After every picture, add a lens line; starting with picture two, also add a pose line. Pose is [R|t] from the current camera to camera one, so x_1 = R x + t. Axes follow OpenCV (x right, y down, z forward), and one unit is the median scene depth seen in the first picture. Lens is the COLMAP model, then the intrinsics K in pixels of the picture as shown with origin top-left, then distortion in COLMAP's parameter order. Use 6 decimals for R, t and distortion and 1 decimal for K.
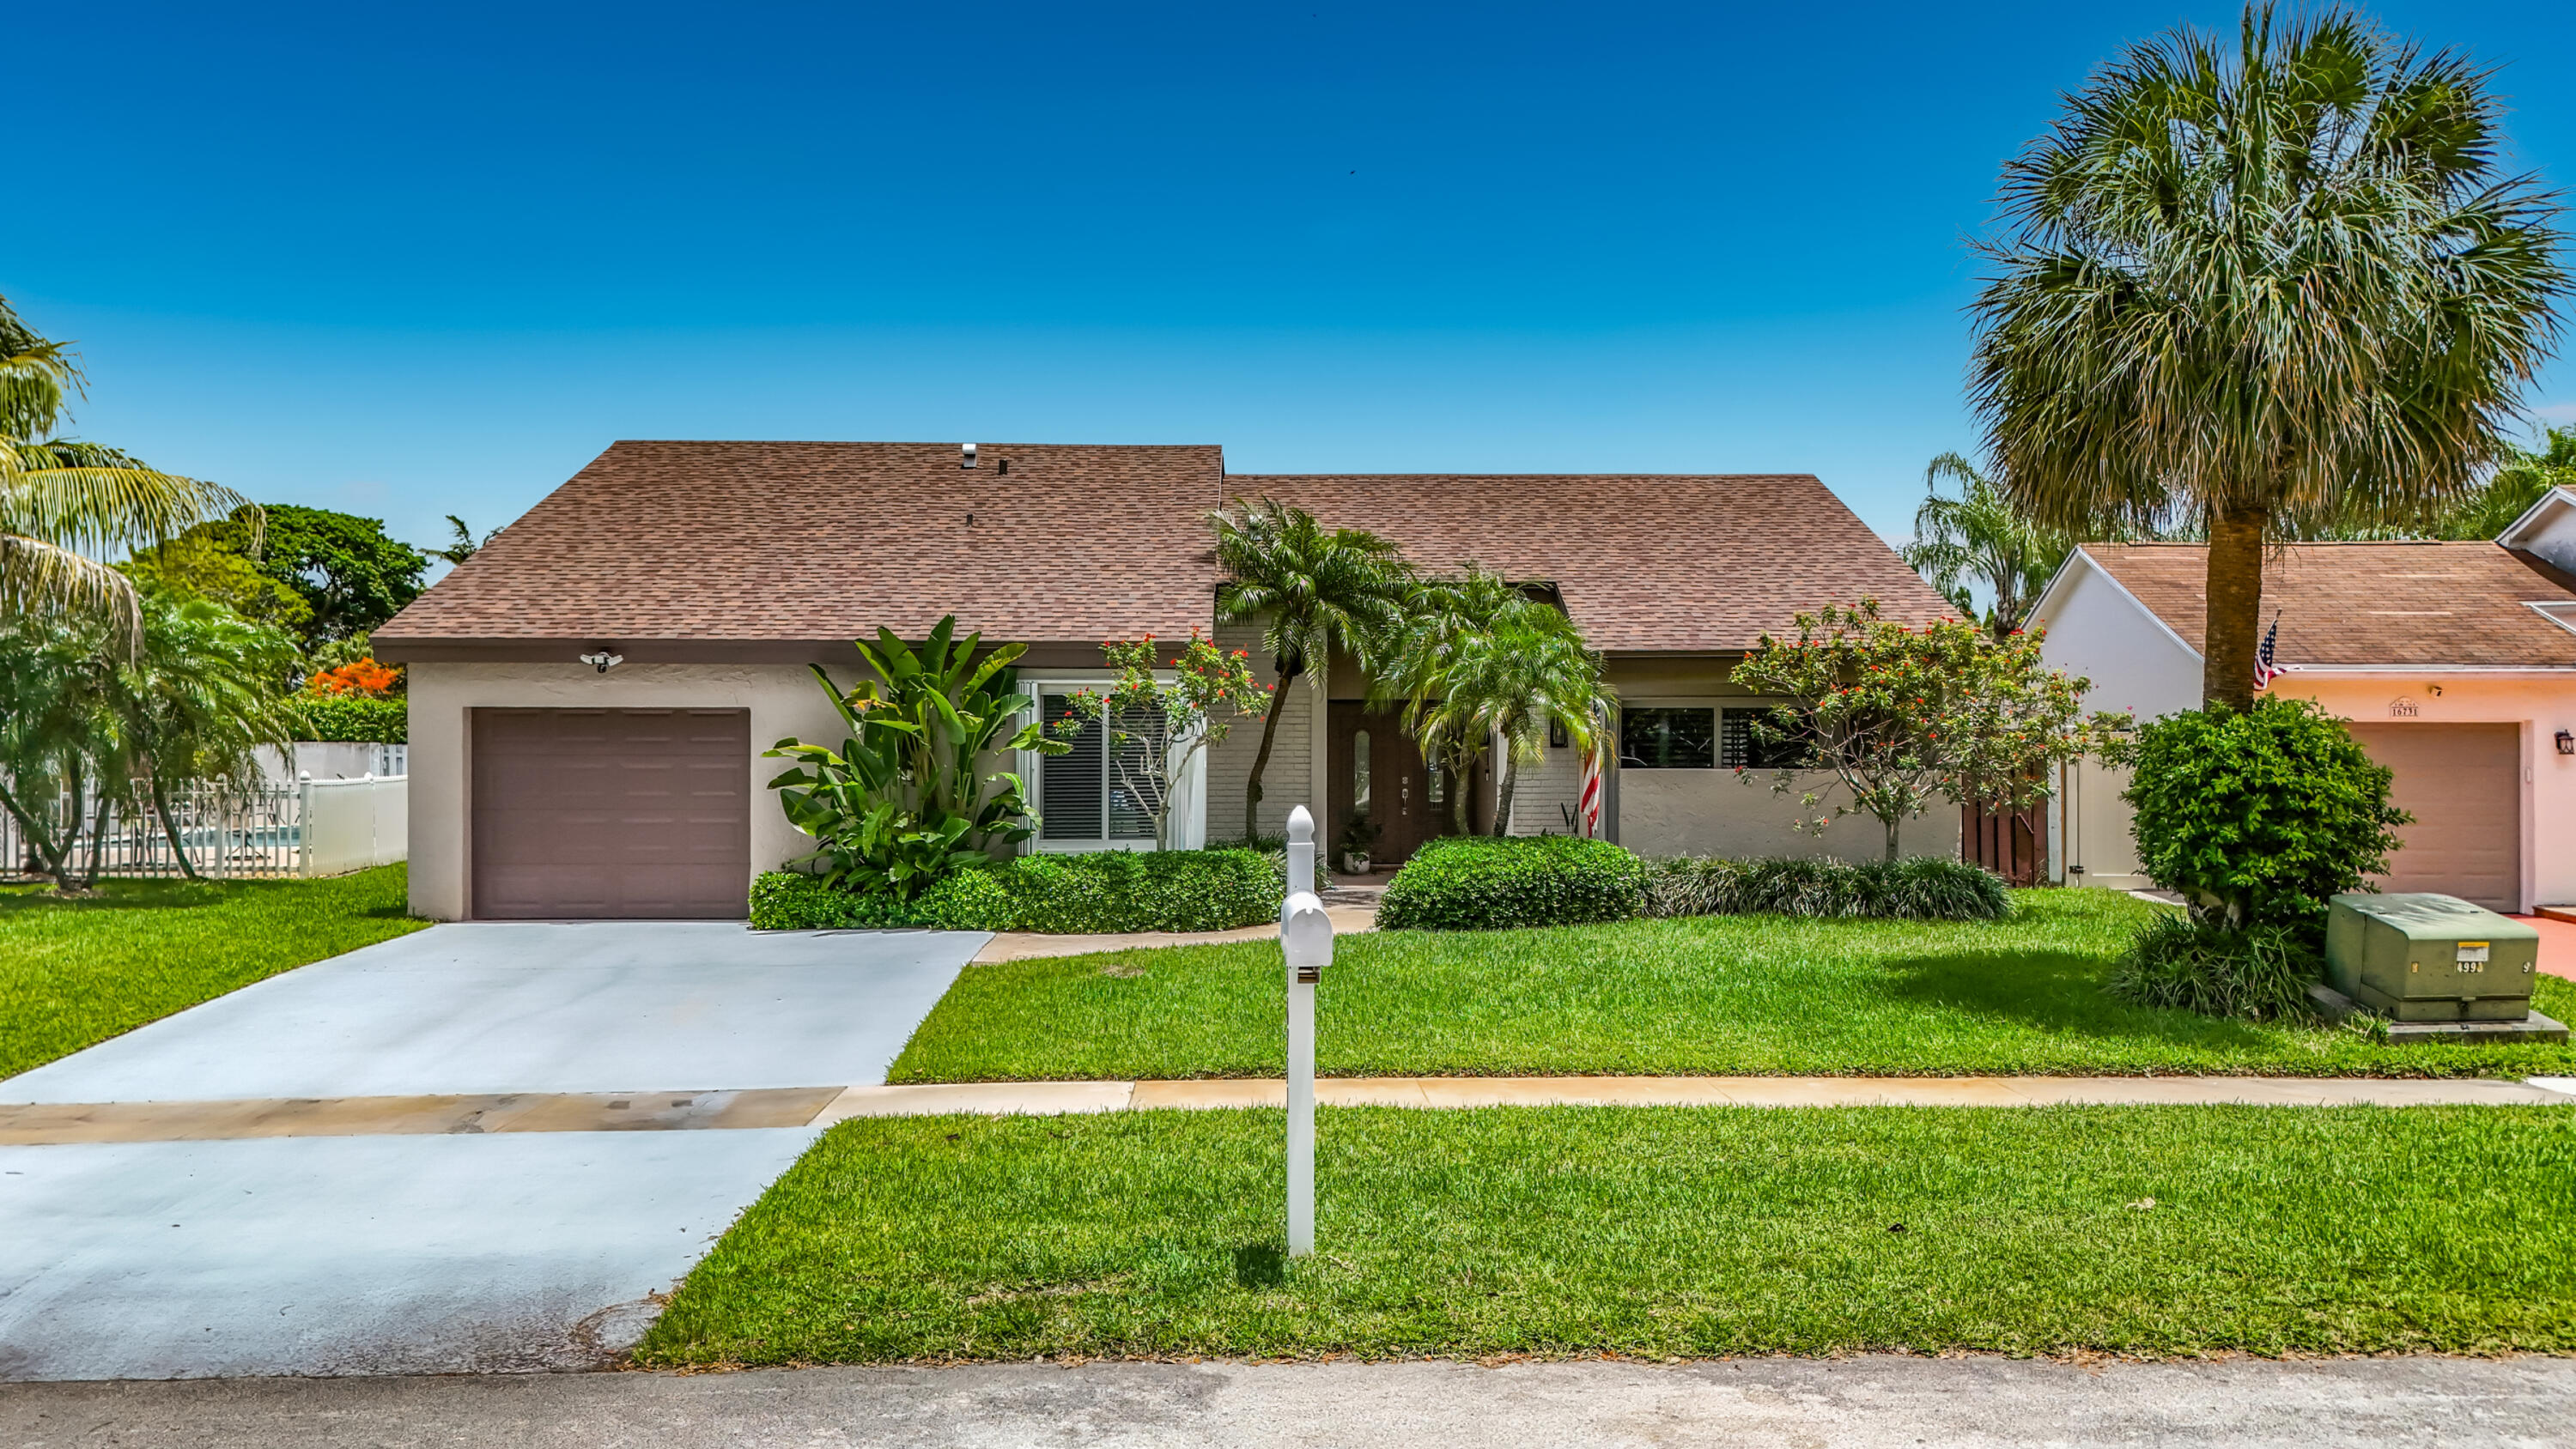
lens RADIAL K [[1955.4, 0, 1291.1], [0, 1955.4, 732.2], [0, 0, 1]] dist [0.056000, -0.043712]
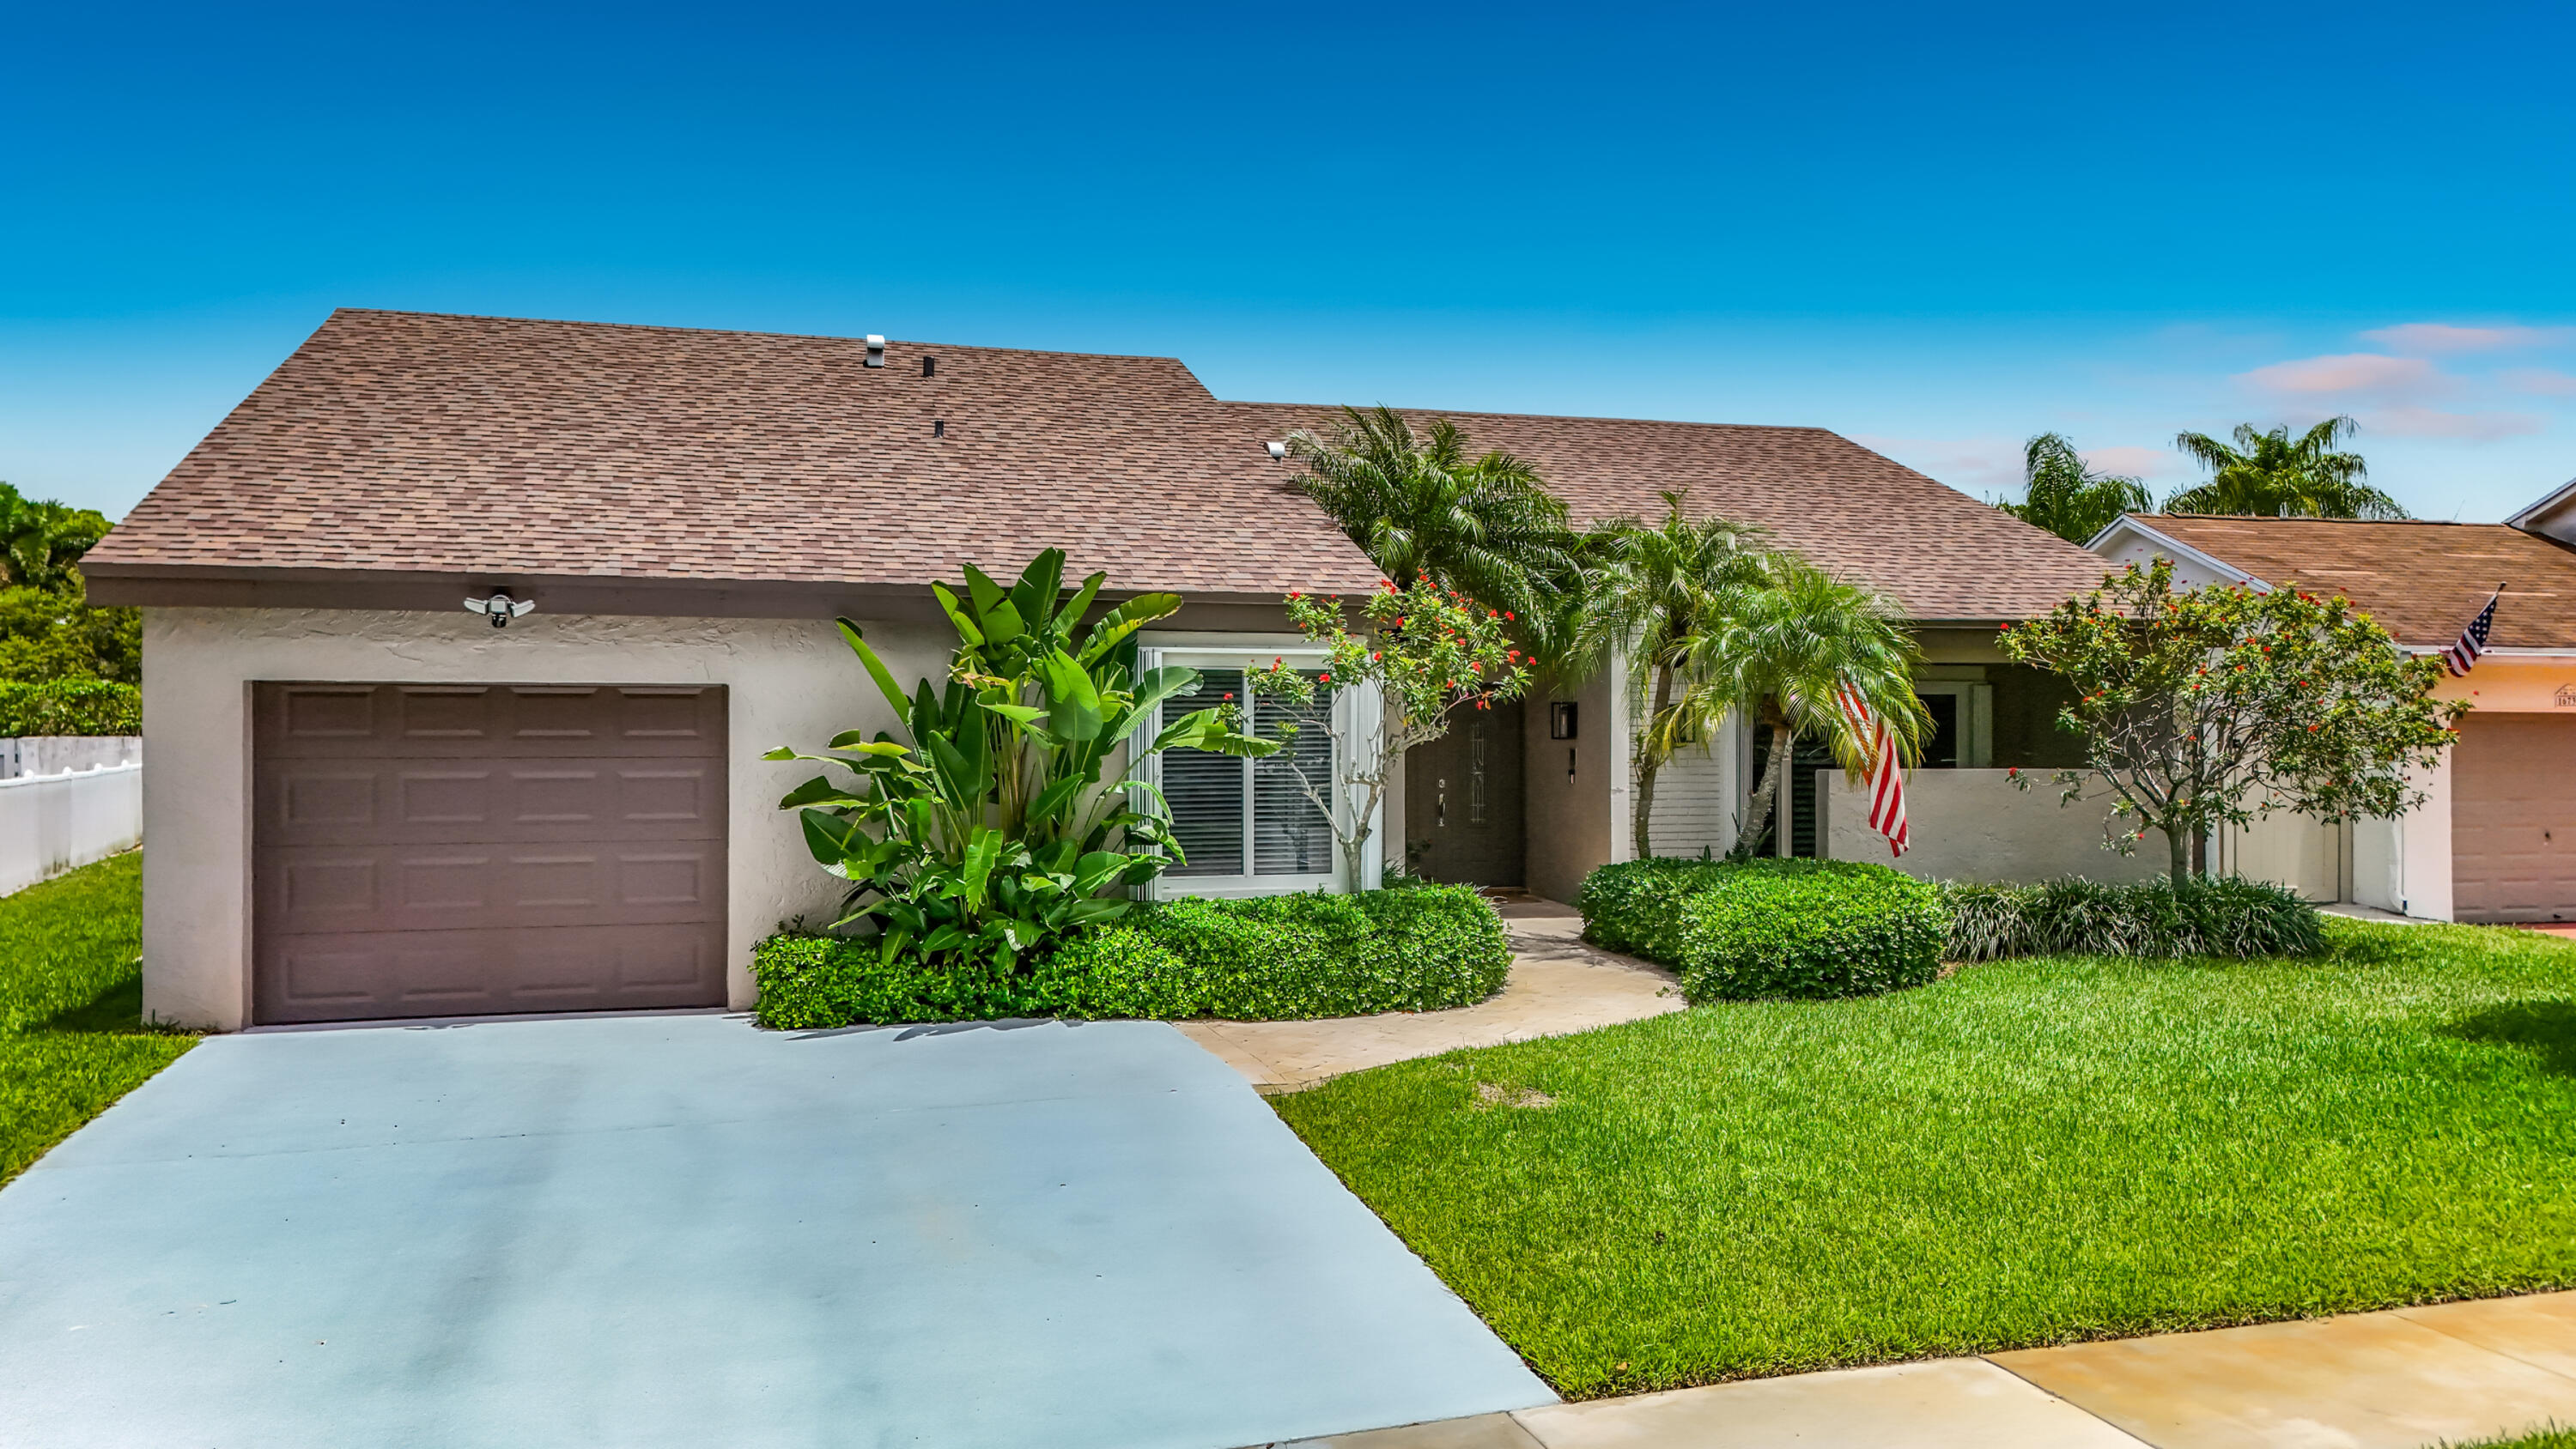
lens RADIAL K [[1914.9, 0, 1288.0], [0, 1914.9, 724.5], [0, 0, 1]] dist [0.051900, -0.035998]
pose [[0.966977, 0.000636, 0.254863, -0.271435], [-0.000769, 1.000000, 0.000422, 0.000390], [-0.254863, -0.000604, 0.966977, 0.348299]]
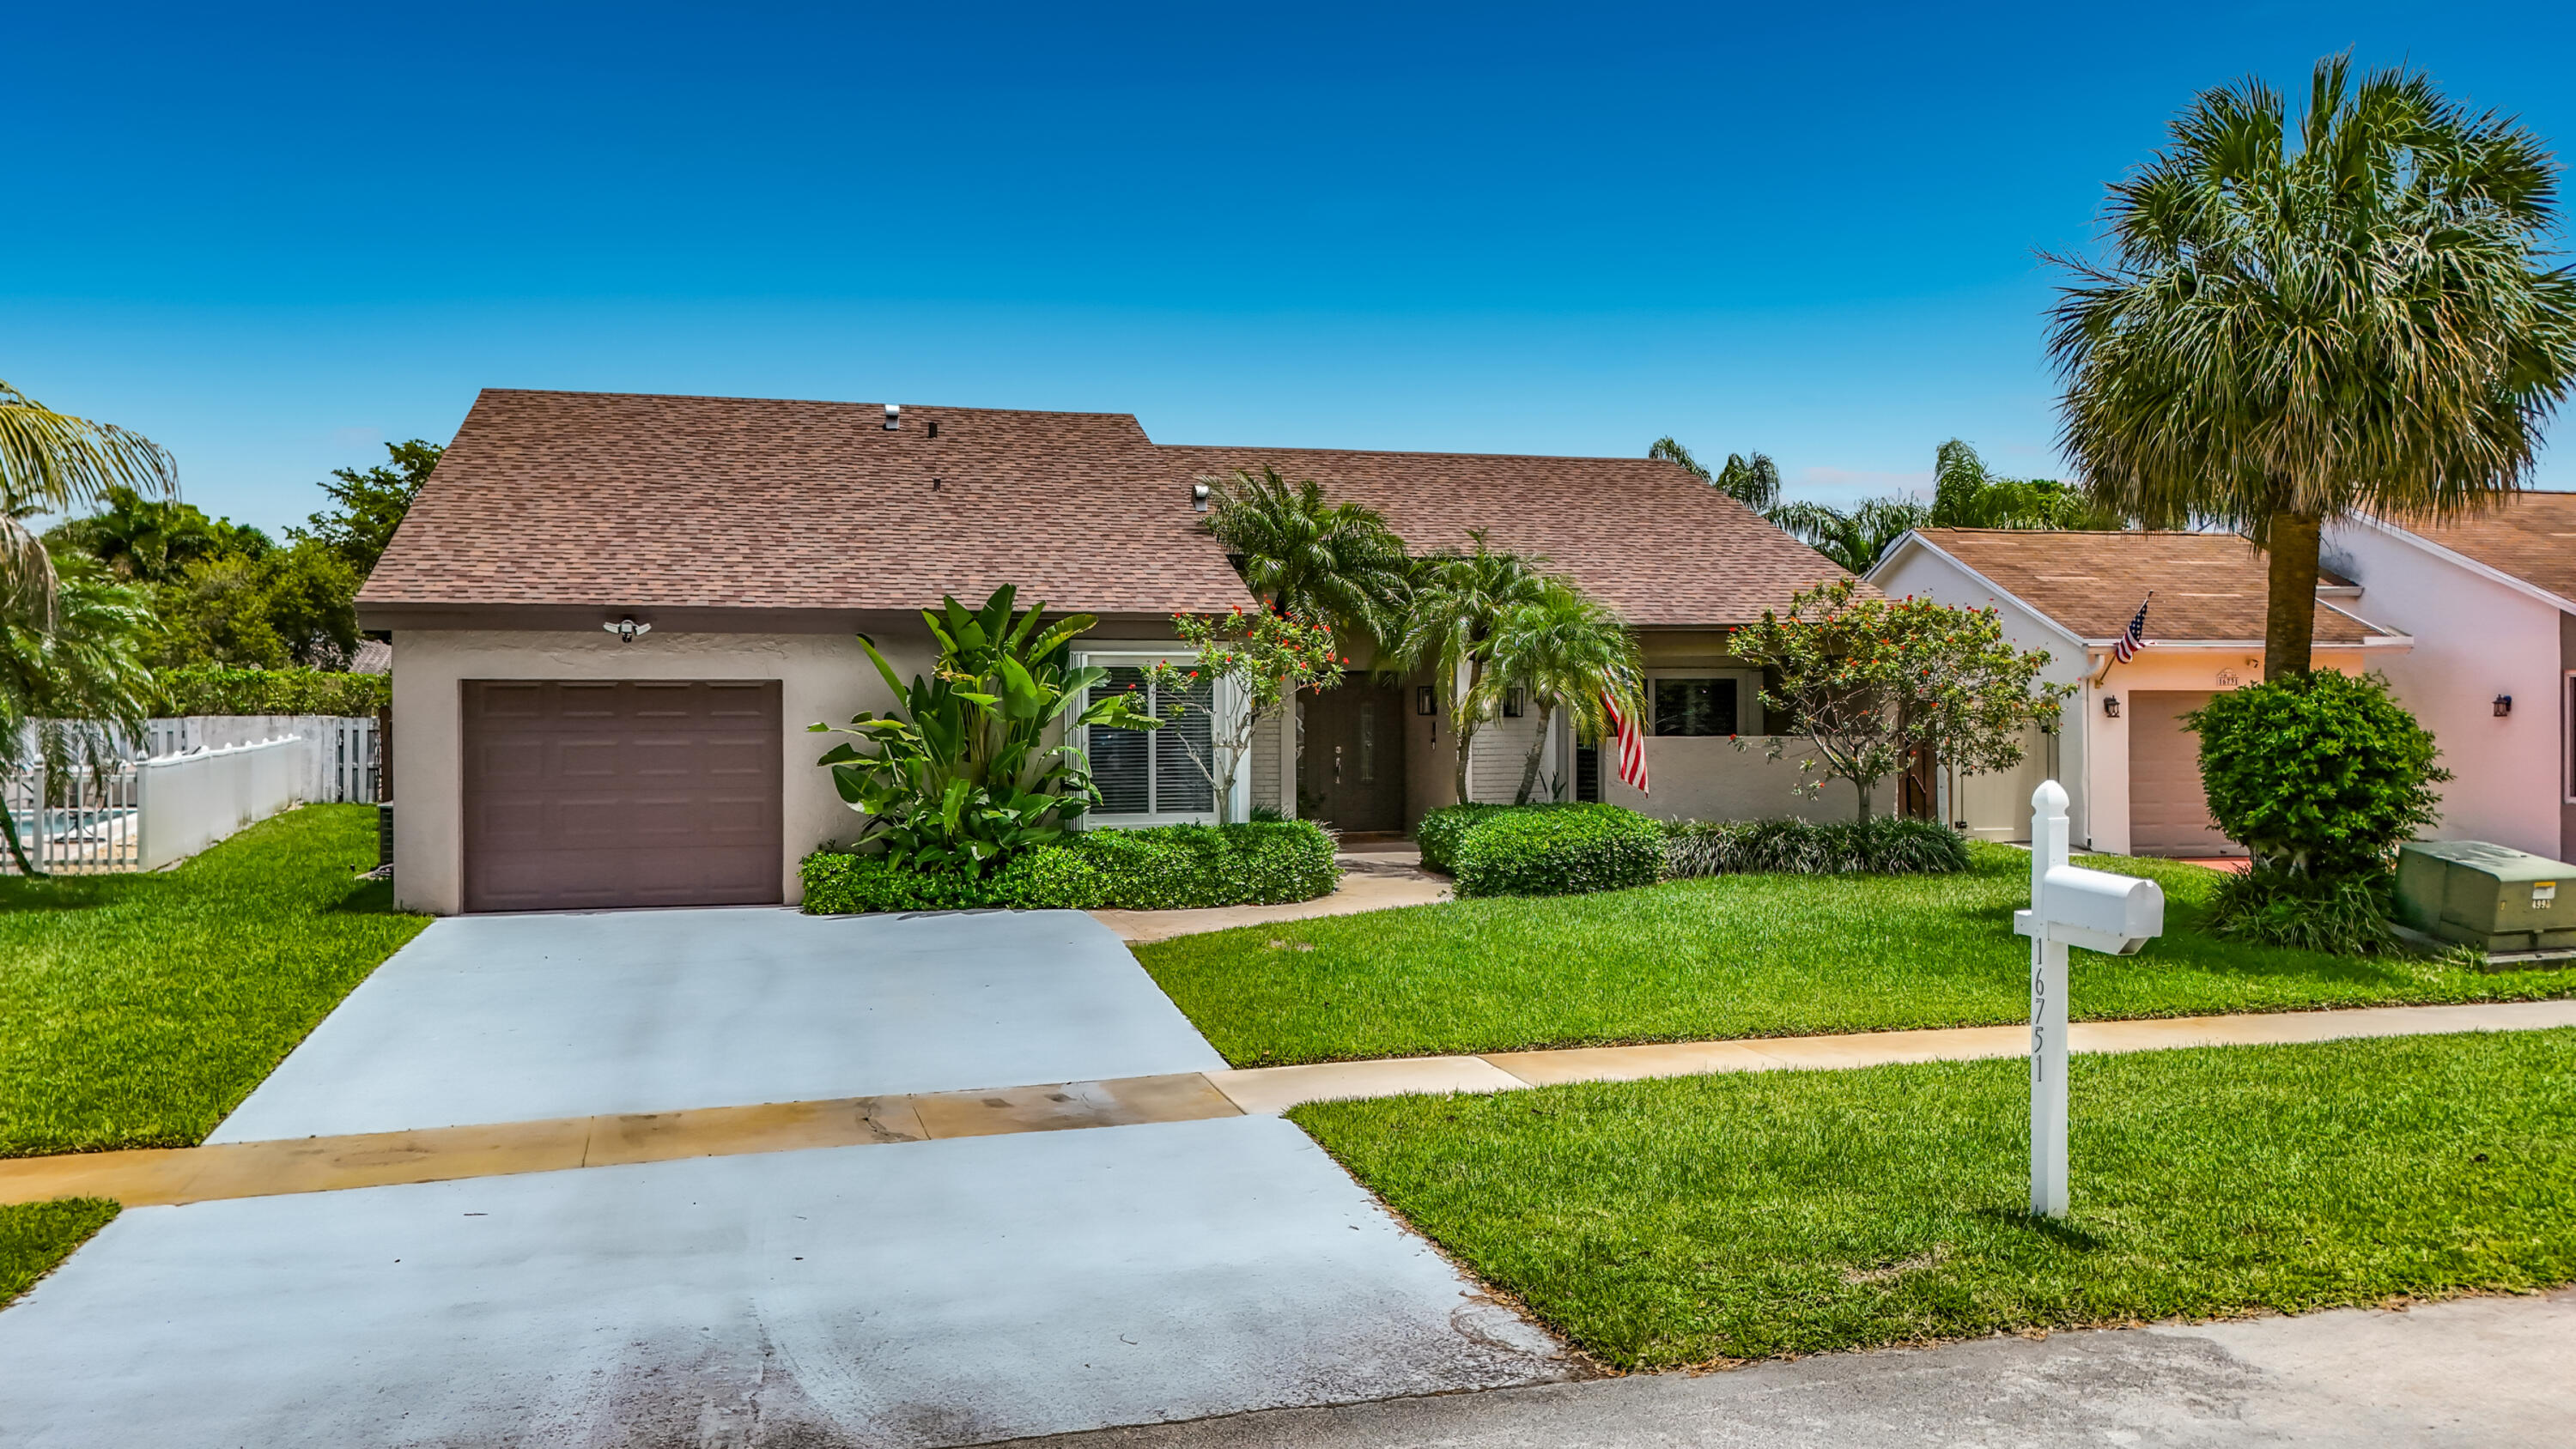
lens RADIAL K [[1914.9, 0, 1288.0], [0, 1914.9, 724.5], [0, 0, 1]] dist [0.051900, -0.035998]
pose [[0.972776, -0.006300, 0.231662, -0.265937], [0.003328, 0.999907, 0.013220, -0.002595], [-0.231723, -0.012090, 0.972707, 0.047574]]
